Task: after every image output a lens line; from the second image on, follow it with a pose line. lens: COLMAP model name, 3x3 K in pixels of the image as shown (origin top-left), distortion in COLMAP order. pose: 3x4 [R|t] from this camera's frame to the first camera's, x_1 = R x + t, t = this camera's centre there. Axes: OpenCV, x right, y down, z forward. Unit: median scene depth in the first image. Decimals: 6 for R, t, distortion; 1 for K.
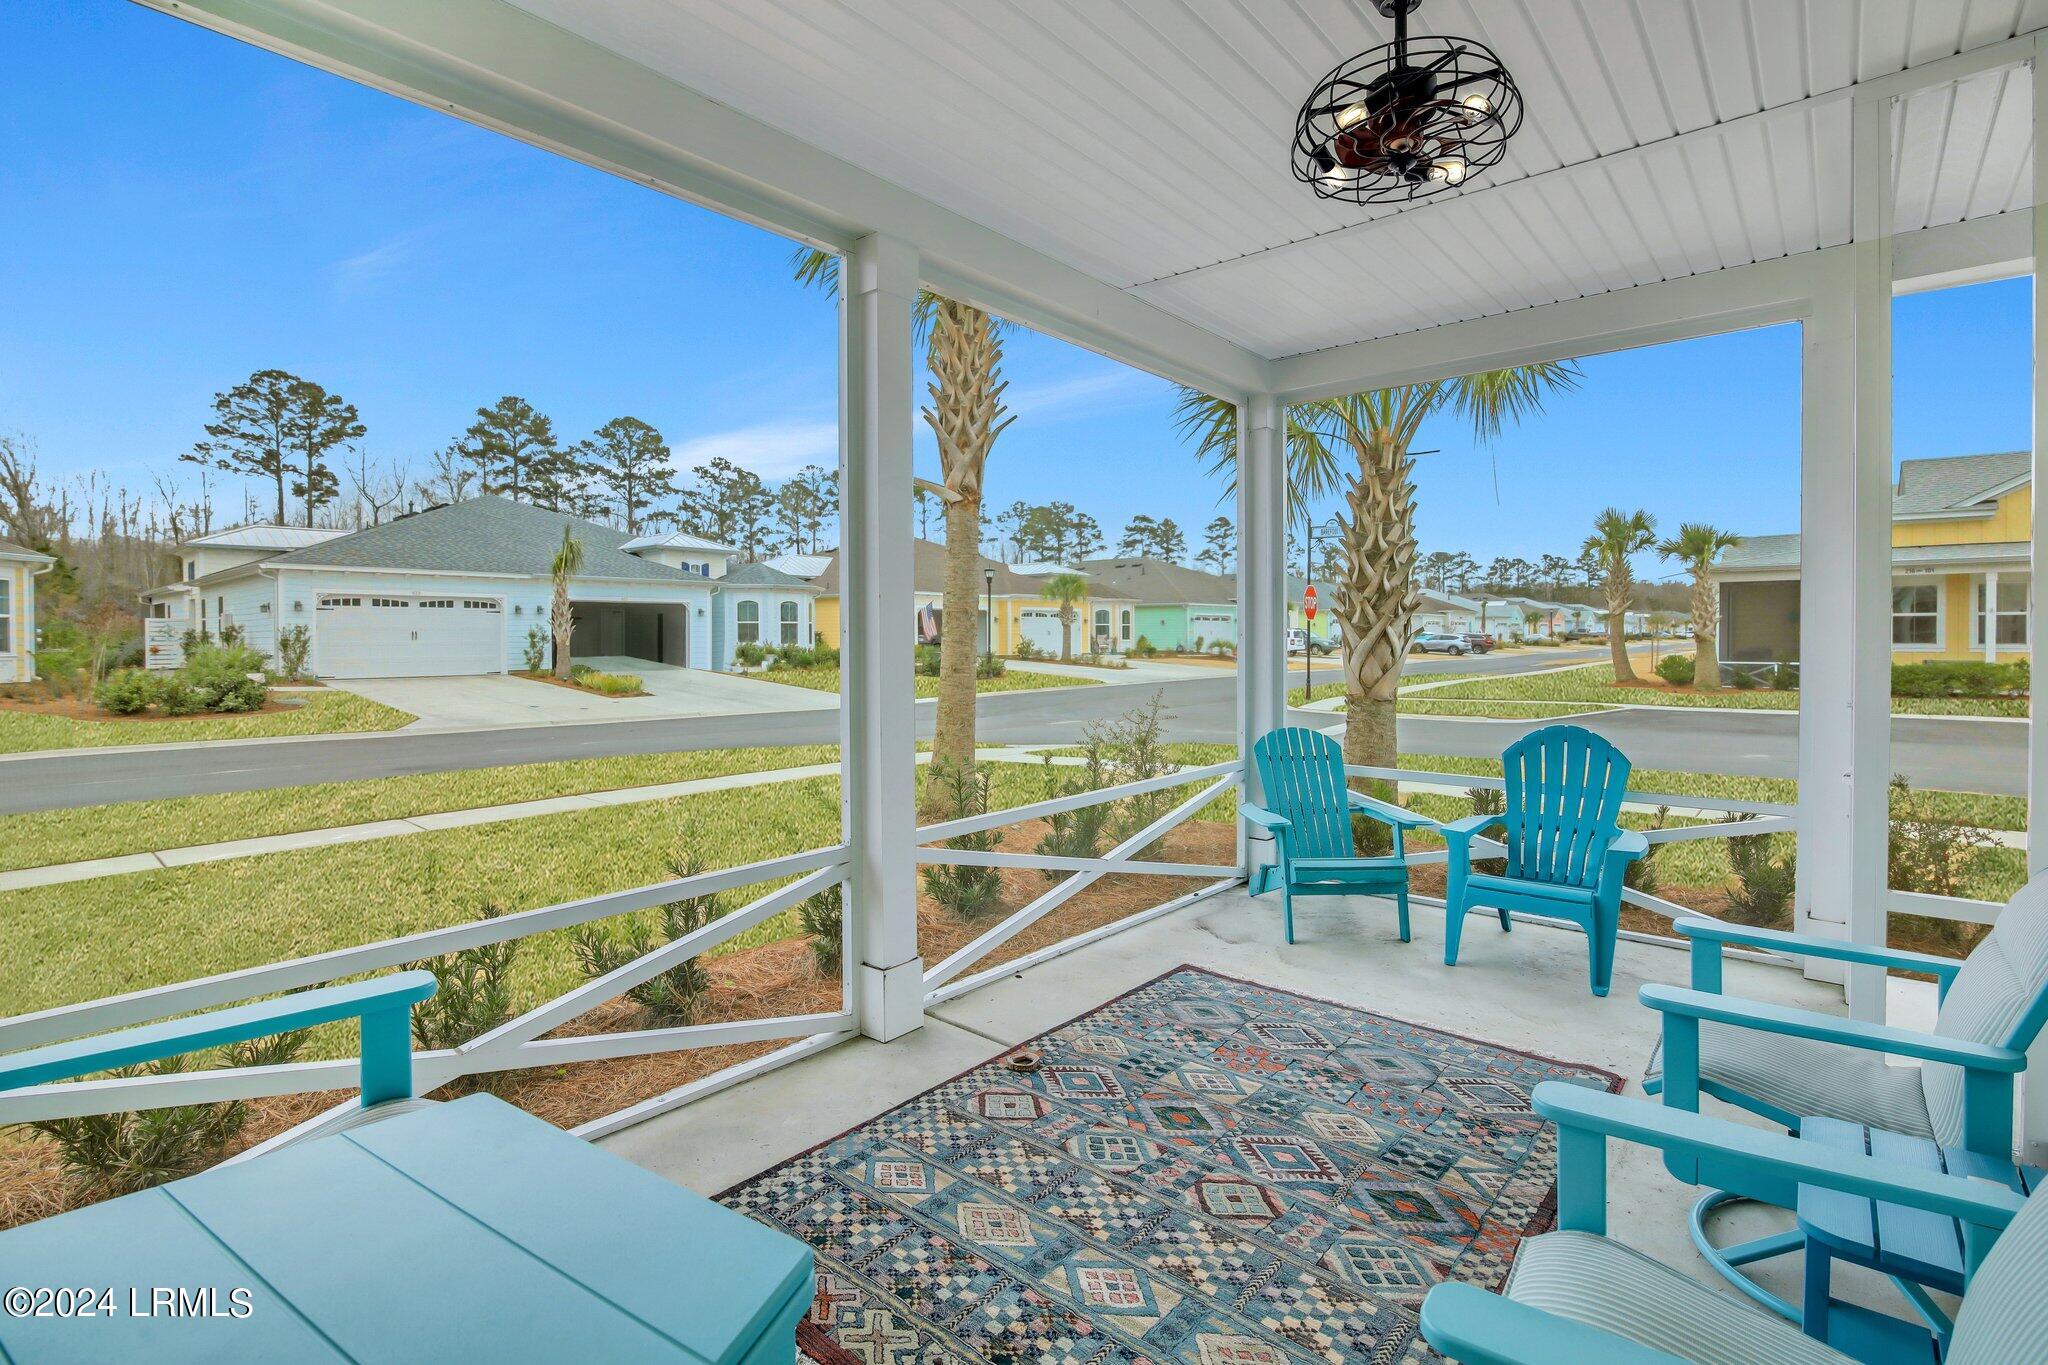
lens RADIAL K [[950.0, 0, 1027.0], [0, 950.0, 657.2], [0, 0, 1]] dist [-0.016530, 0.000272]
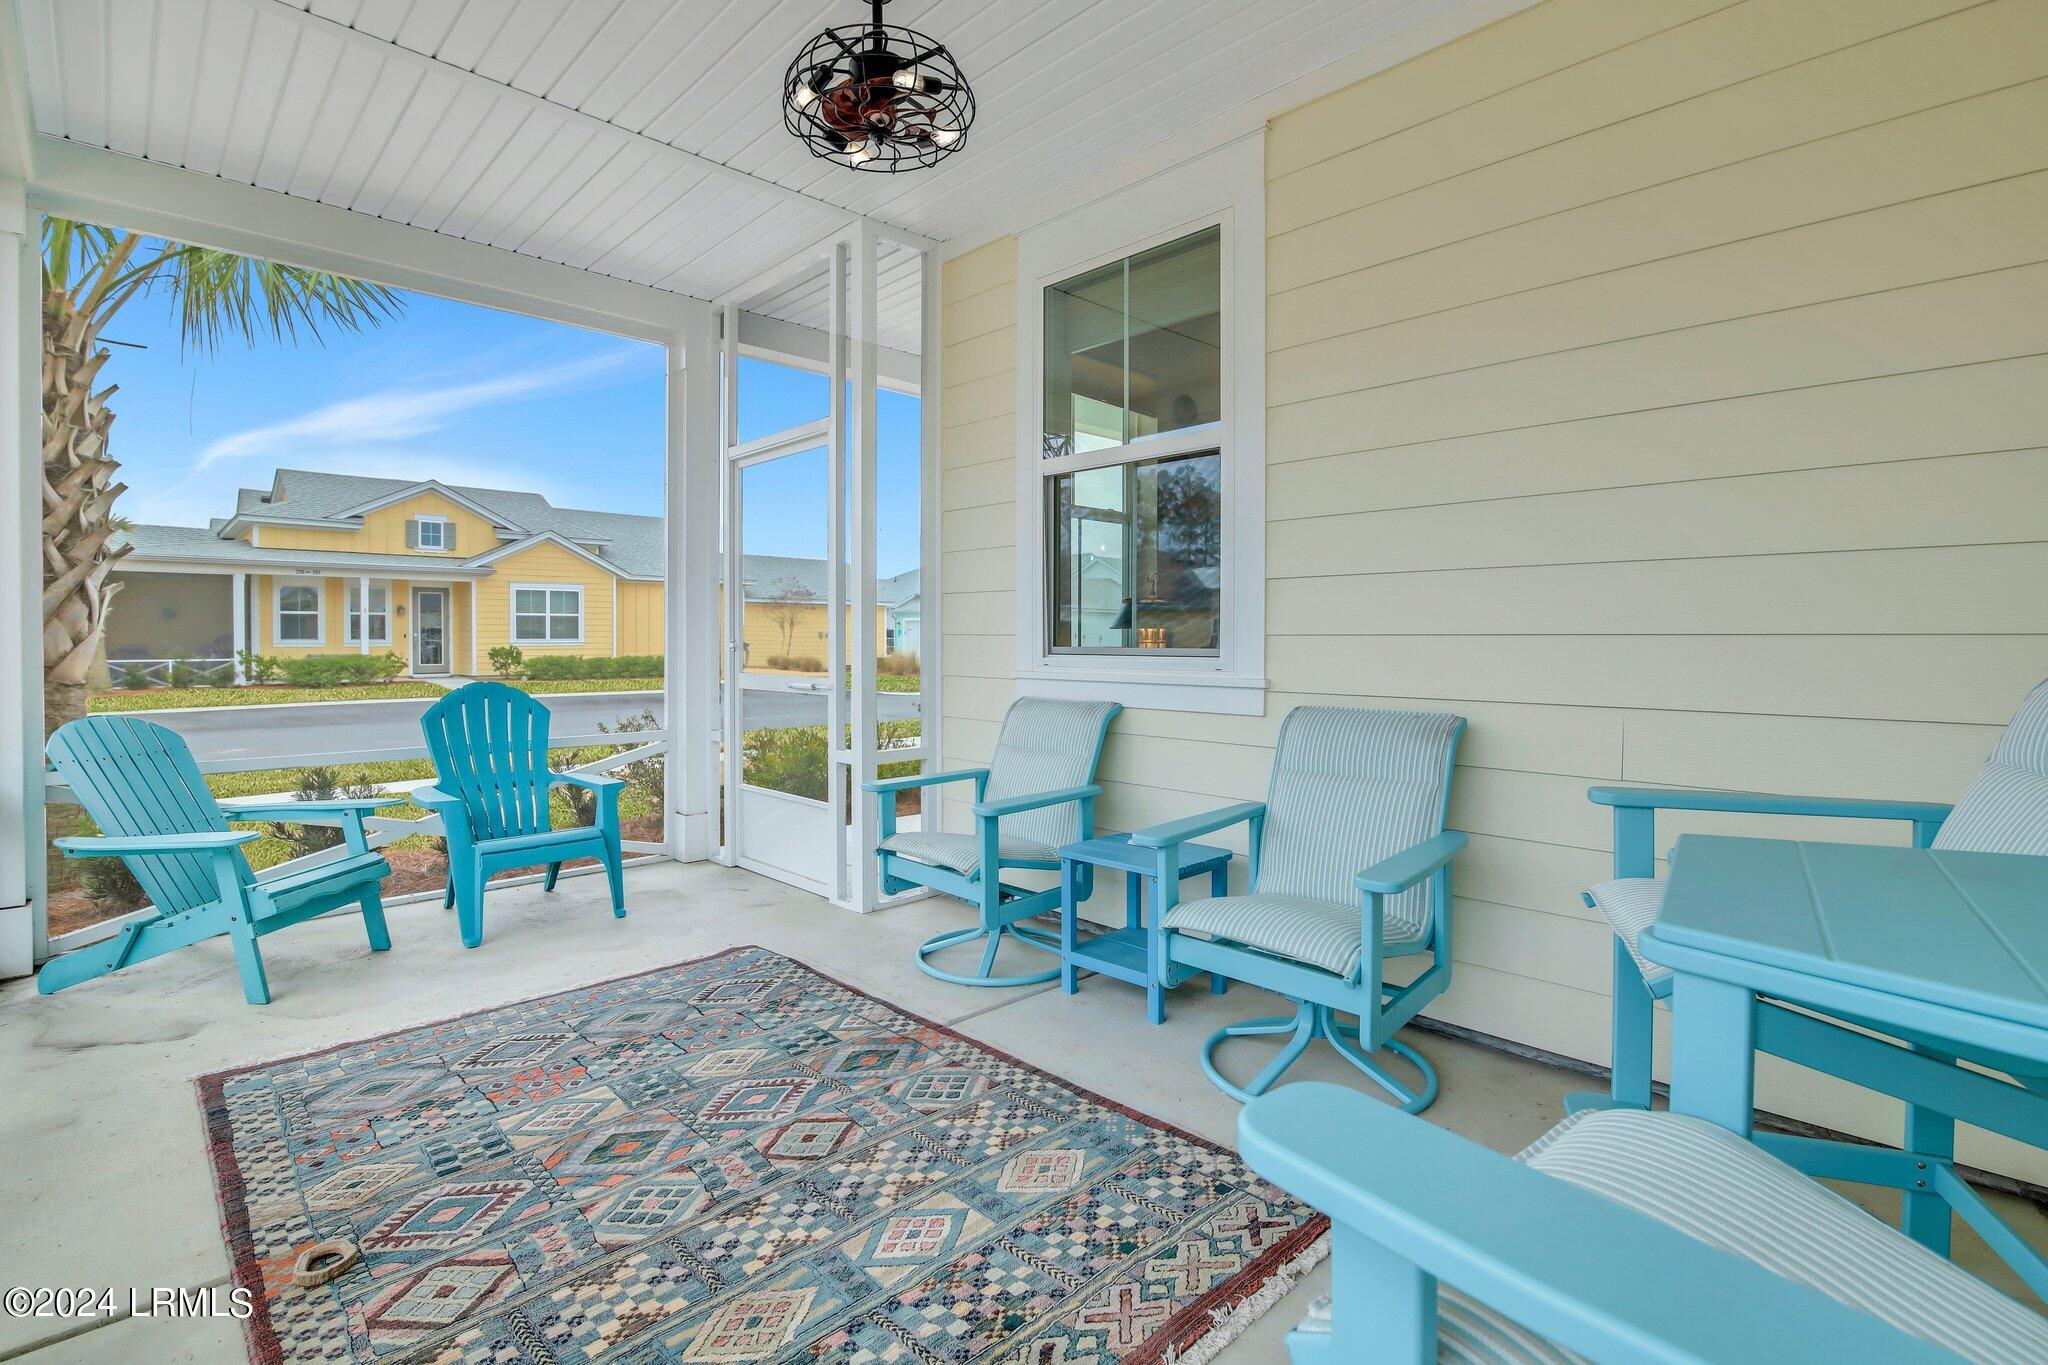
lens RADIAL K [[950.0, 0, 1027.0], [0, 950.0, 657.2], [0, 0, 1]] dist [-0.016530, 0.000272]
pose [[0.081080, -0.015458, 0.996588, -0.506618], [0.021046, 0.999683, 0.013793, 0.063602], [-0.996485, 0.019856, 0.081380, 0.510640]]
